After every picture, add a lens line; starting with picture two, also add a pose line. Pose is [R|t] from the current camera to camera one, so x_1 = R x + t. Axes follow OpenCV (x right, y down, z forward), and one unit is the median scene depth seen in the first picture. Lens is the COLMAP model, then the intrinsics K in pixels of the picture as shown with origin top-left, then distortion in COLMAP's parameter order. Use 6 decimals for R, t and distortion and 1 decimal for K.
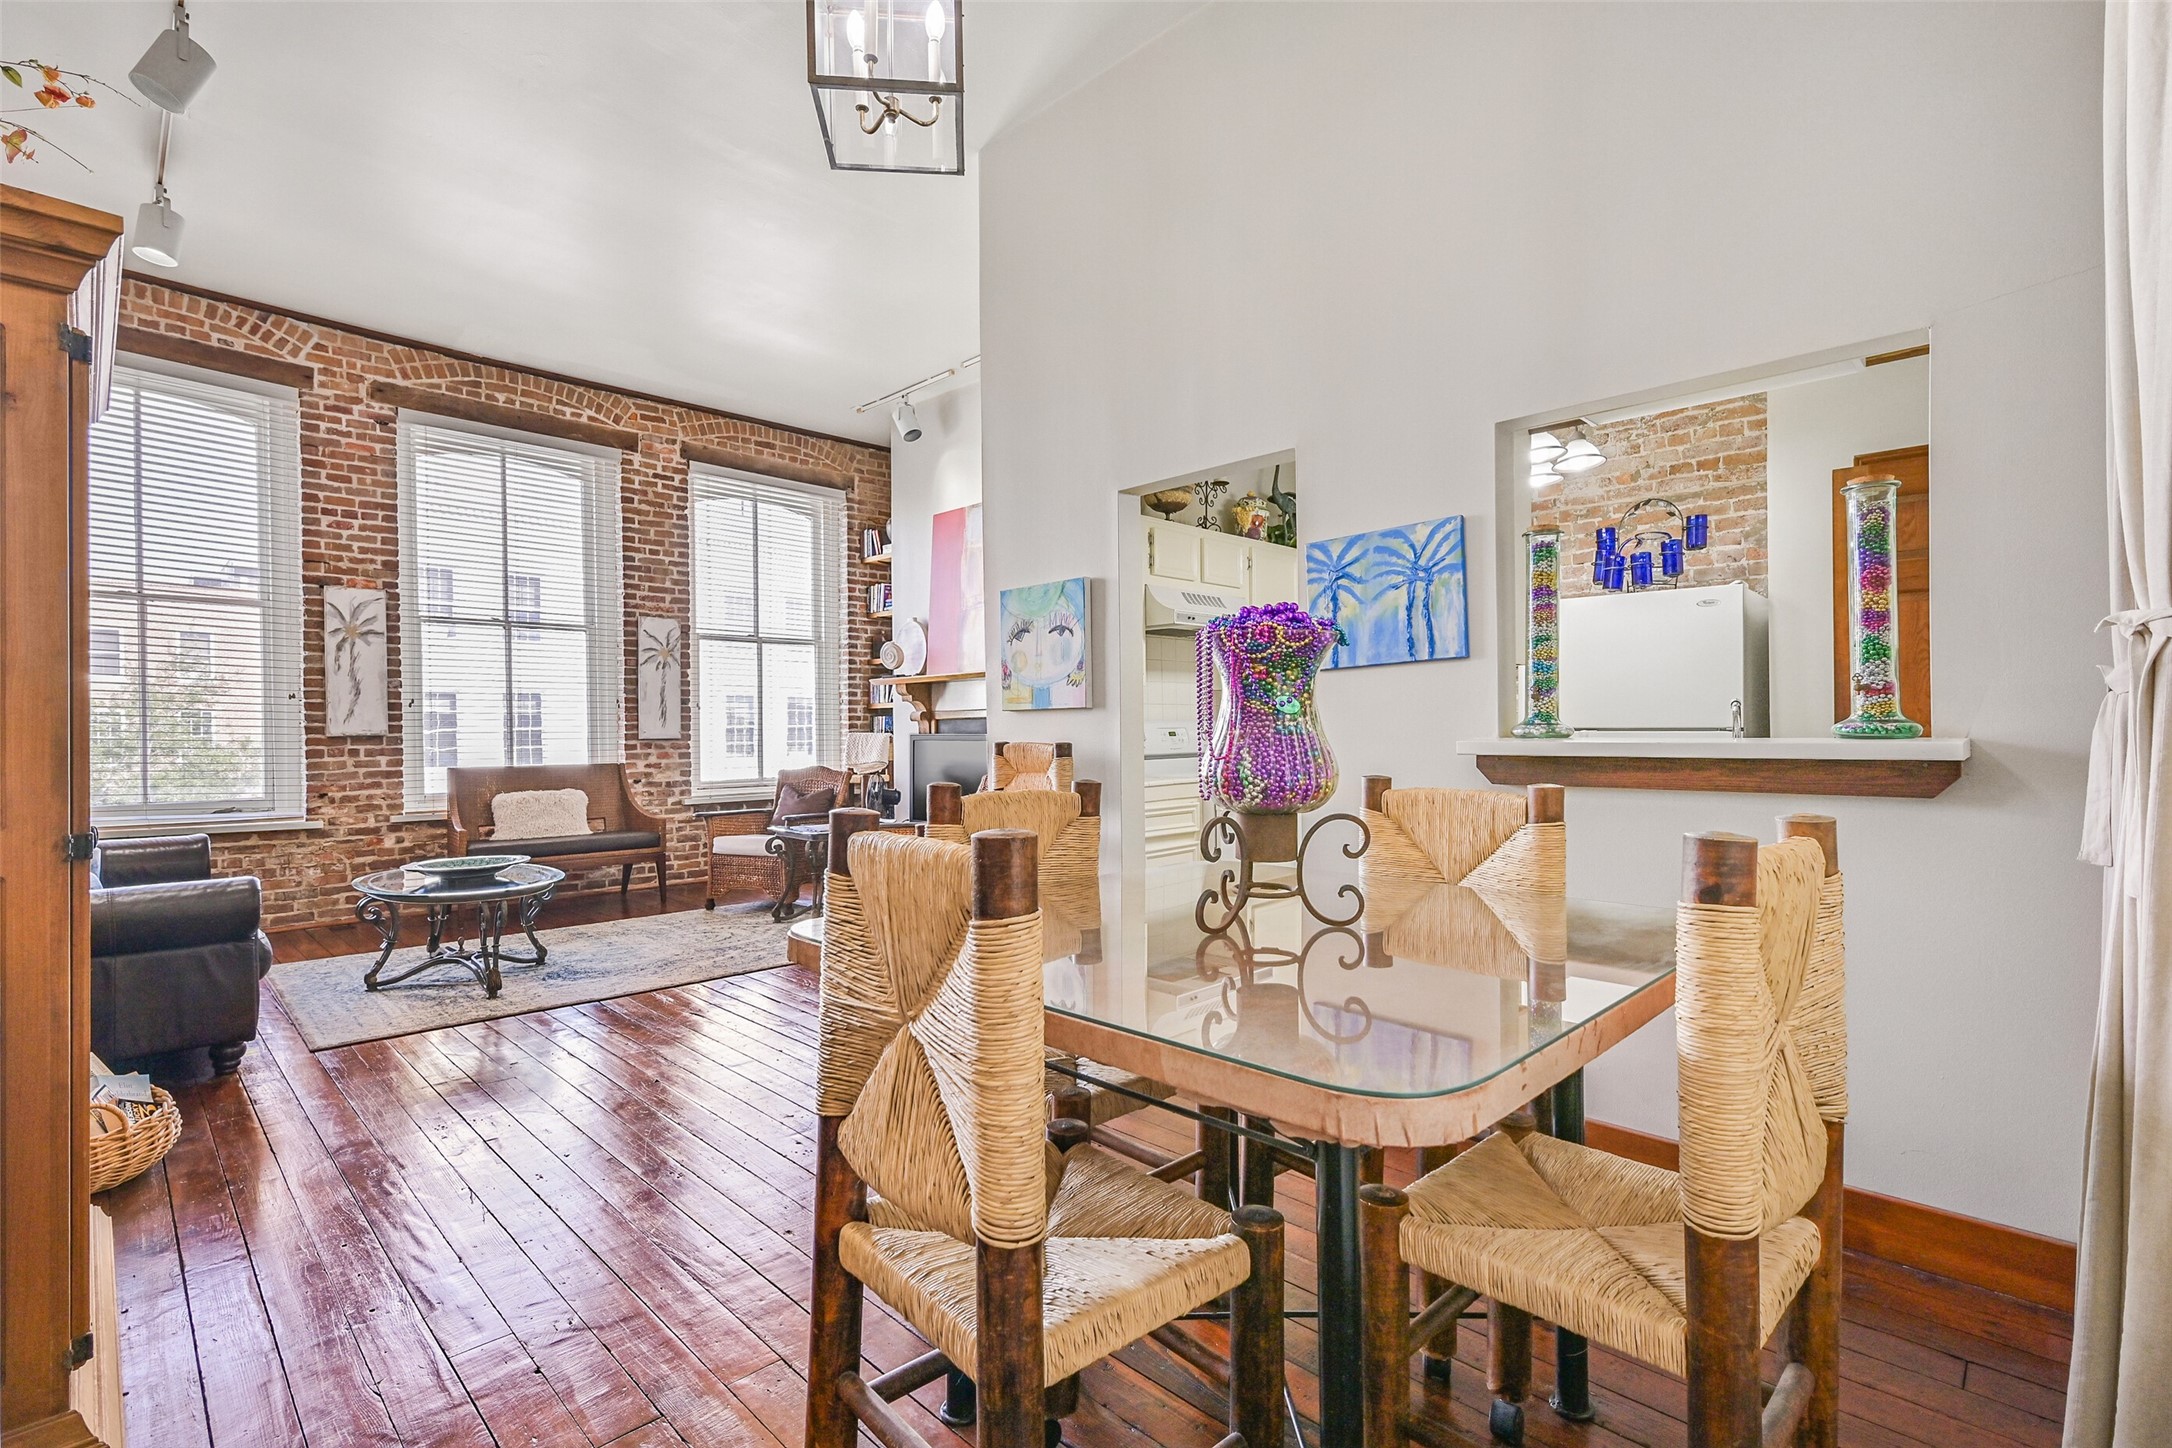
lens RADIAL K [[1001.3, 0, 1087.0], [0, 1001.3, 731.3], [0, 0, 1]] dist [0.003459, -0.000900]
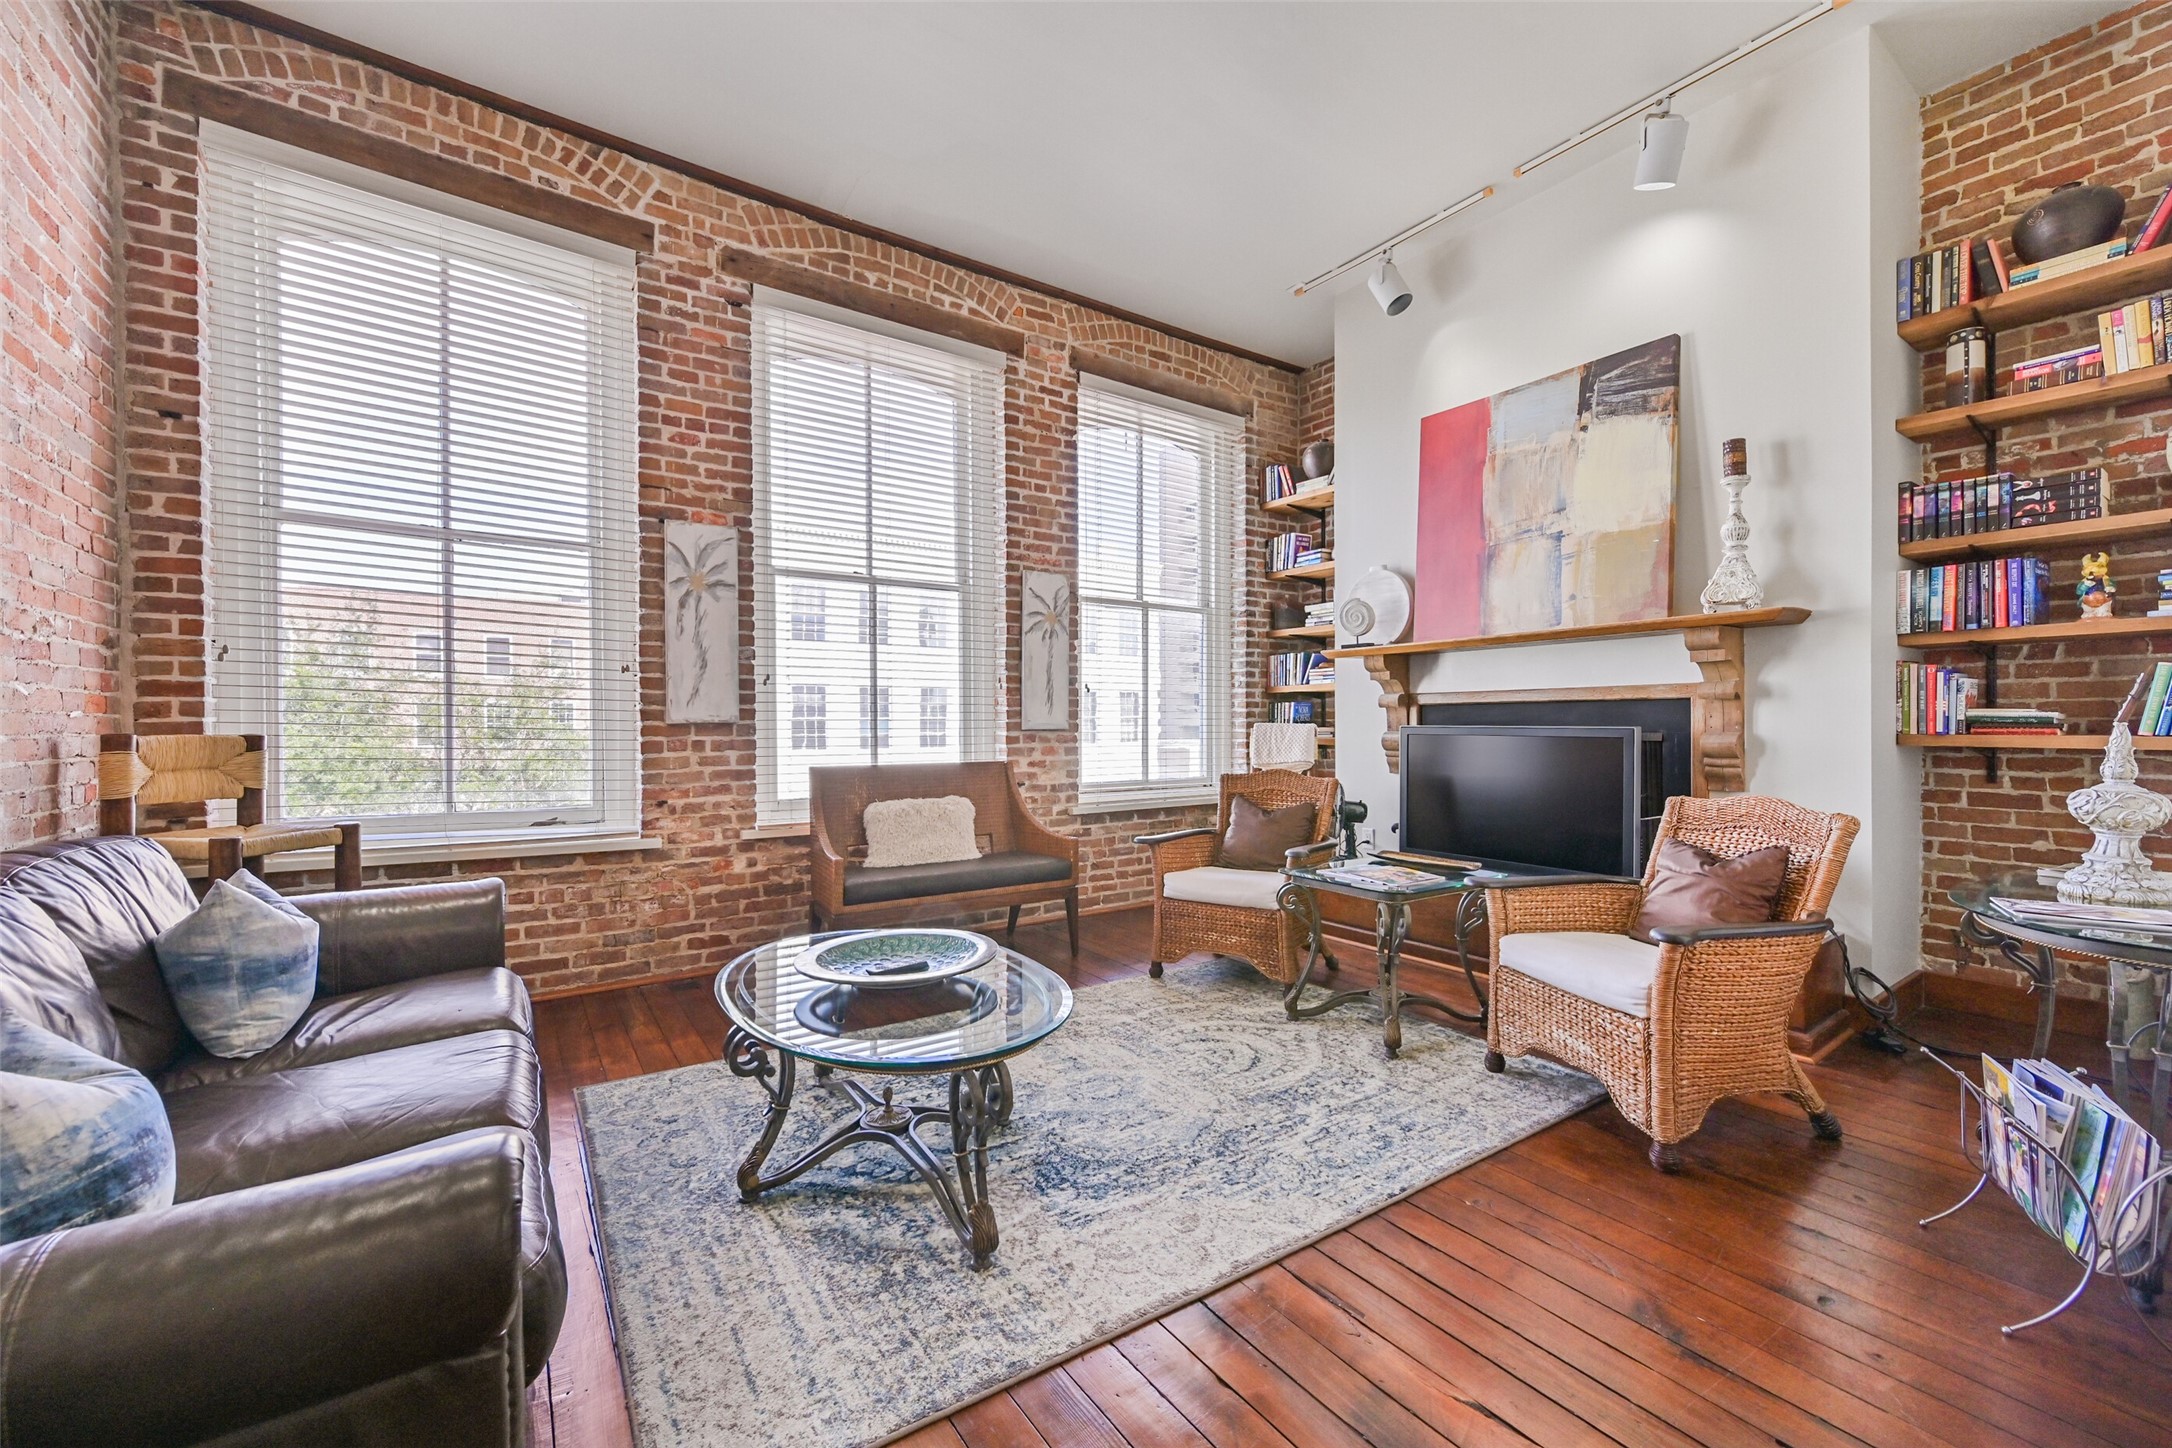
lens RADIAL K [[874.2, 0, 1086.0], [0, 874.2, 723.4], [0, 0, 1]] dist [0.000390, -0.001356]
pose [[0.981931, 0.005858, -0.189148, -0.307050], [-0.005809, 0.999983, 0.000813, 0.002451], [0.189150, 0.000301, 0.981948, 0.393044]]
